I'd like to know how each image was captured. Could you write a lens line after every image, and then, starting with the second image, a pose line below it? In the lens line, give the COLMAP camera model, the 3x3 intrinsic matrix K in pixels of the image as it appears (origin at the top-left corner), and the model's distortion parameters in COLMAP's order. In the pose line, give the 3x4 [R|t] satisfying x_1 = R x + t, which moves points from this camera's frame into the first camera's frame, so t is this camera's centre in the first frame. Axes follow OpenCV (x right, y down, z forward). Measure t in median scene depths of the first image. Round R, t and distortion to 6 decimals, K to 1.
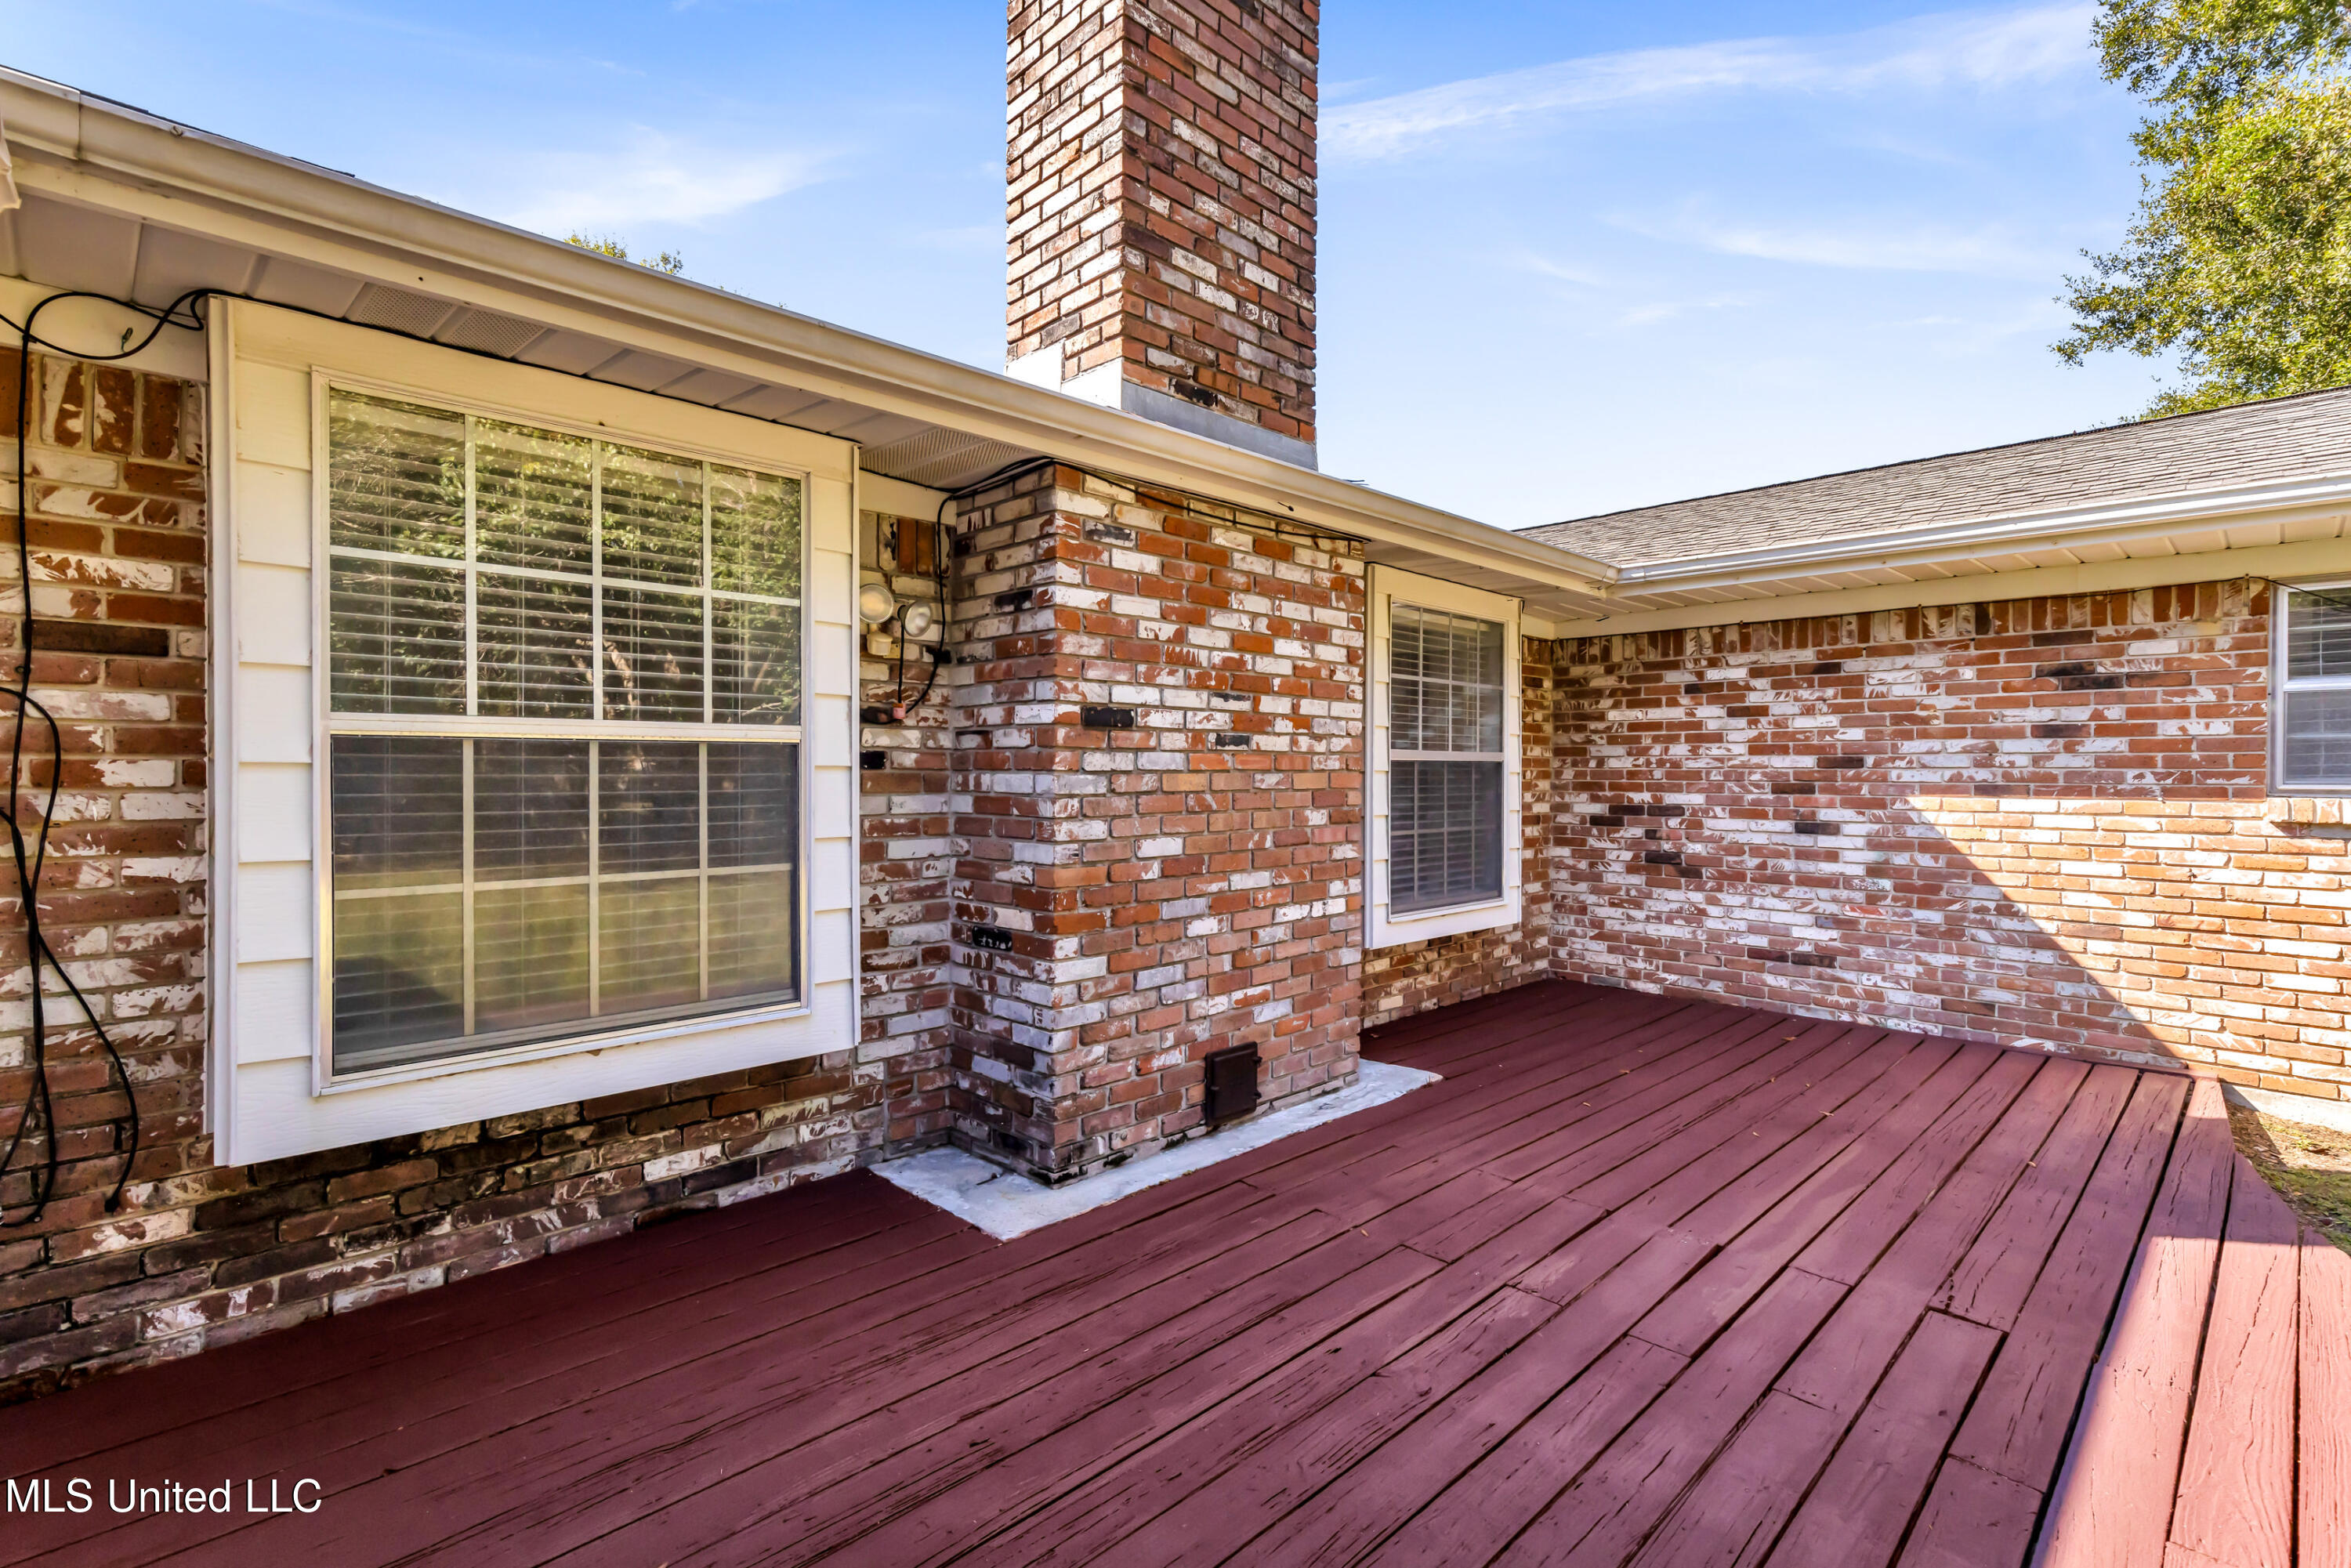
lens RADIAL K [[1077.9, 0, 1190.8], [0, 1077.9, 780.1], [0, 0, 1]] dist [-0.002369, -0.000139]
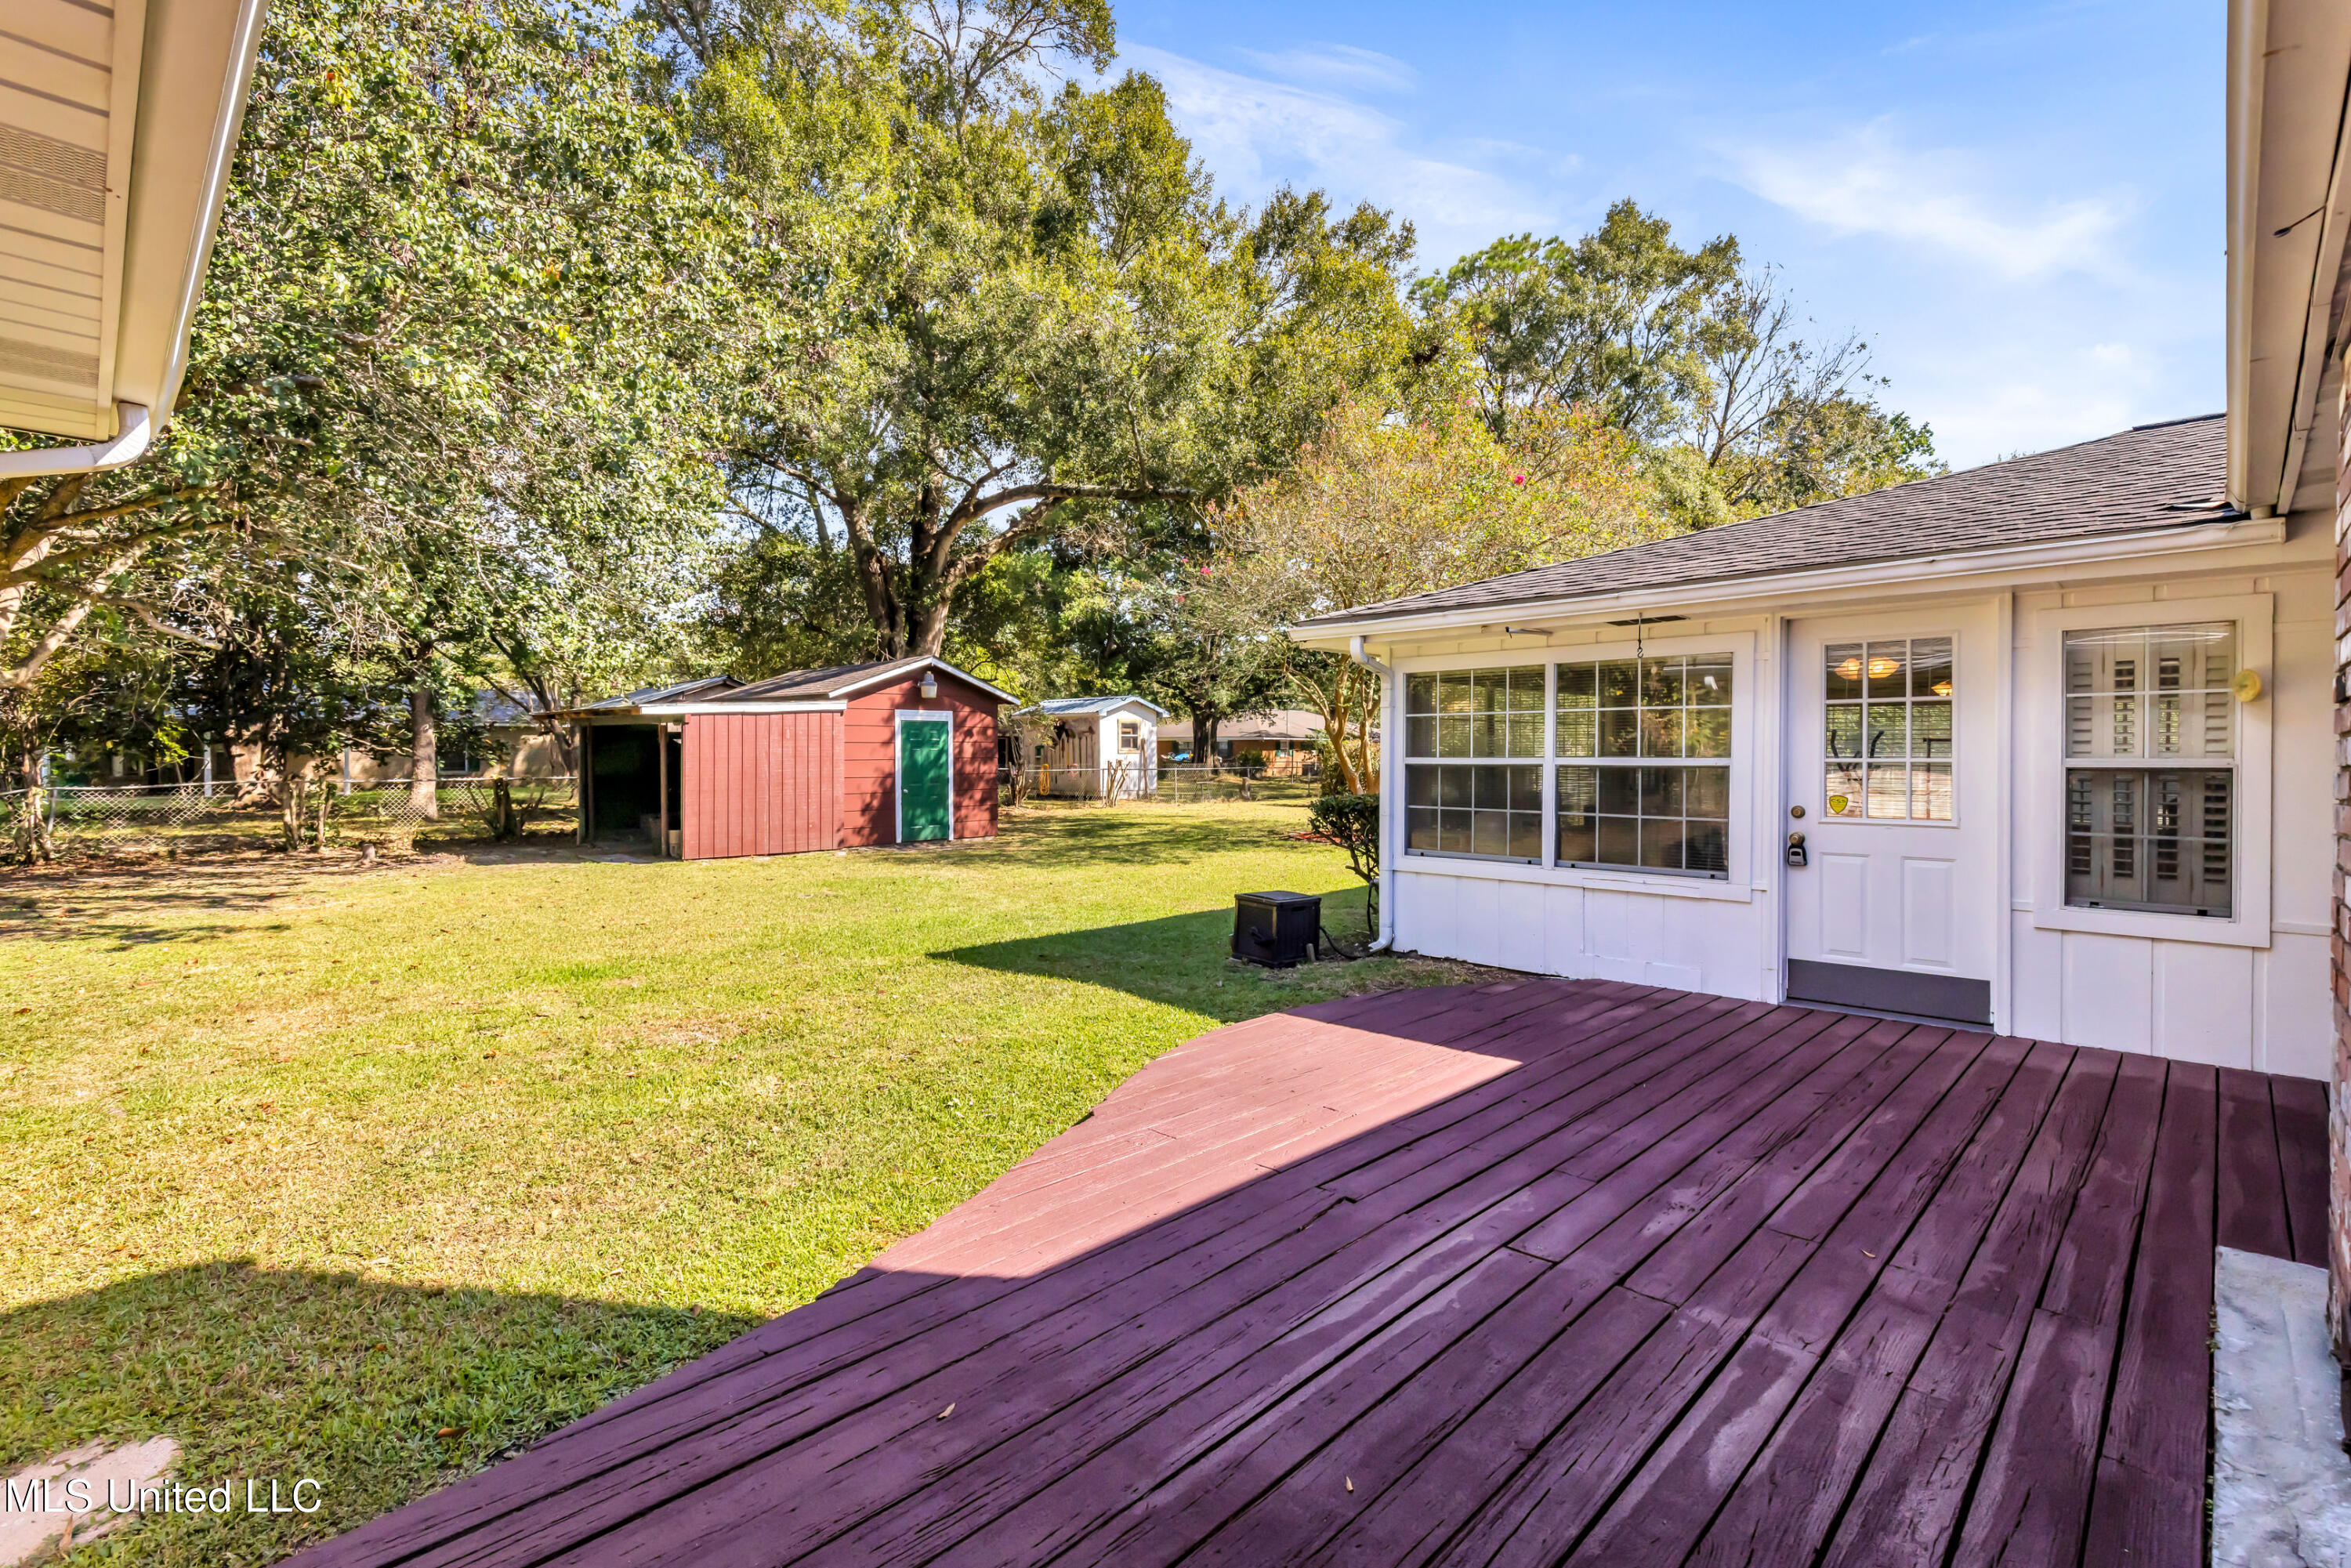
lens RADIAL K [[1077.9, 0, 1158.3], [0, 1077.9, 770.2], [0, 0, 1]] dist [-0.002369, -0.000139]
pose [[-0.999990, -0.003177, -0.003109, 0.843245], [-0.003254, 0.999682, 0.025017, -0.037612], [0.003029, 0.025027, -0.999682, 2.048426]]
